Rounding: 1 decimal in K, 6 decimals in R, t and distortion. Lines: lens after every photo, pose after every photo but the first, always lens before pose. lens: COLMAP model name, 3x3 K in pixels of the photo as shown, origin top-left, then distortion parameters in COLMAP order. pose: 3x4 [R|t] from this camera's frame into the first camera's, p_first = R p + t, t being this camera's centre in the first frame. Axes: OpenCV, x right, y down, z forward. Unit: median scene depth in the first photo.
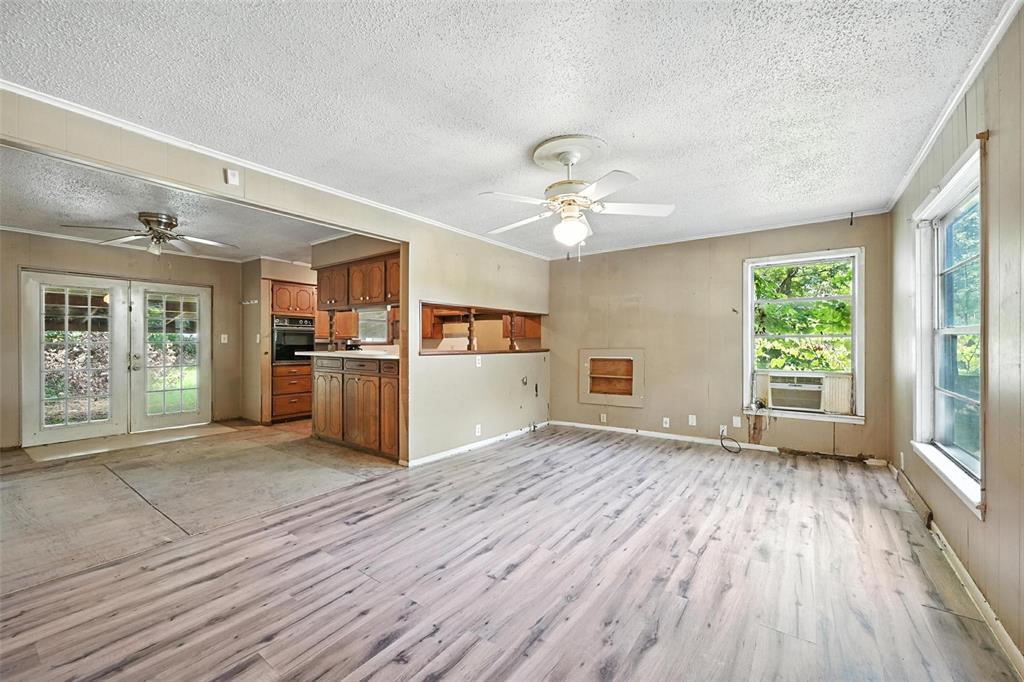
lens RADIAL K [[407.8, 0, 511.4], [0, 407.8, 346.2], [0, 0, 1]] dist [-0.004064, 0.000818]
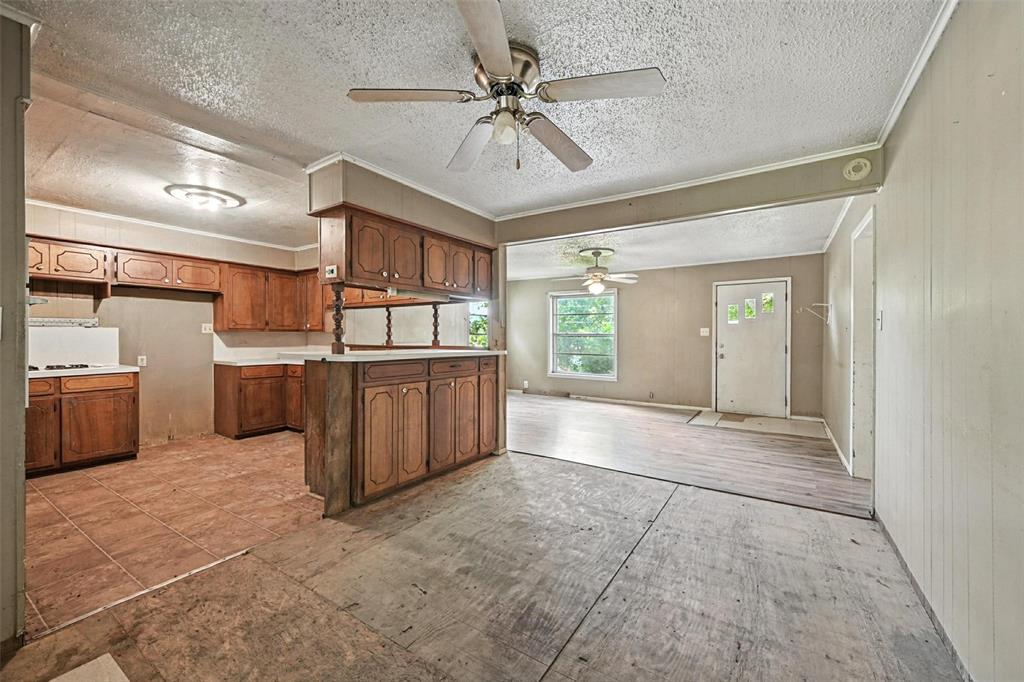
lens RADIAL K [[407.8, 0, 518.6], [0, 407.8, 339.4], [0, 0, 1]] dist [-0.004064, 0.000818]
pose [[-0.056990, -0.005910, 0.998357, -1.402412], [0.004327, 0.999972, 0.006166, -0.013287], [-0.998365, 0.004671, -0.056963, 1.071414]]
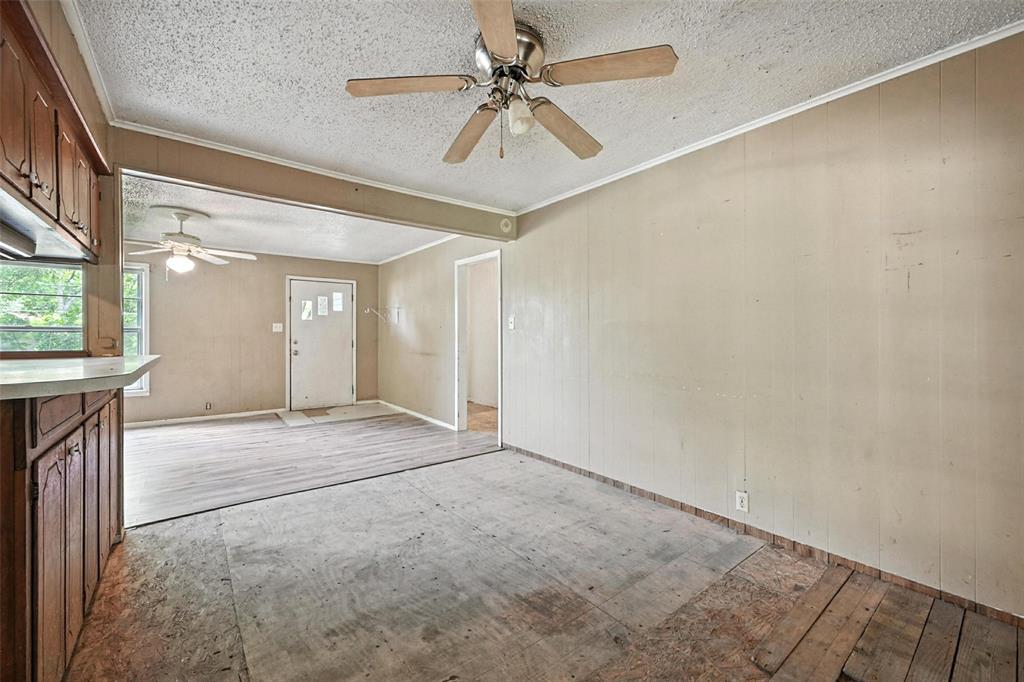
lens RADIAL K [[407.8, 0, 515.4], [0, 407.8, 339.7], [0, 0, 1]] dist [-0.004064, 0.000818]
pose [[-0.964748, -0.006248, 0.263103, -1.044059], [-0.001322, 0.999821, 0.018896, -0.015682], [-0.263173, 0.017882, -0.964583, 1.502466]]
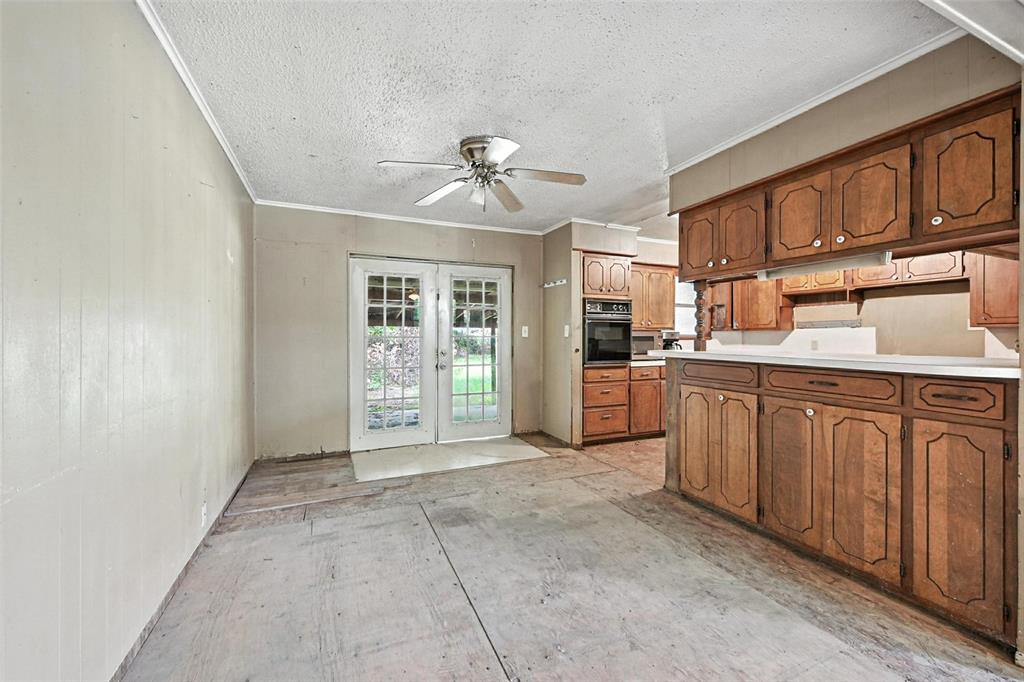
lens RADIAL K [[407.8, 0, 509.0], [0, 407.8, 341.0], [0, 0, 1]] dist [-0.004064, 0.000818]
pose [[0.858672, 0.001831, -0.512523, -0.514927], [-0.000447, 0.999996, 0.002824, -0.004002], [0.512526, -0.002196, 0.858669, 0.476122]]
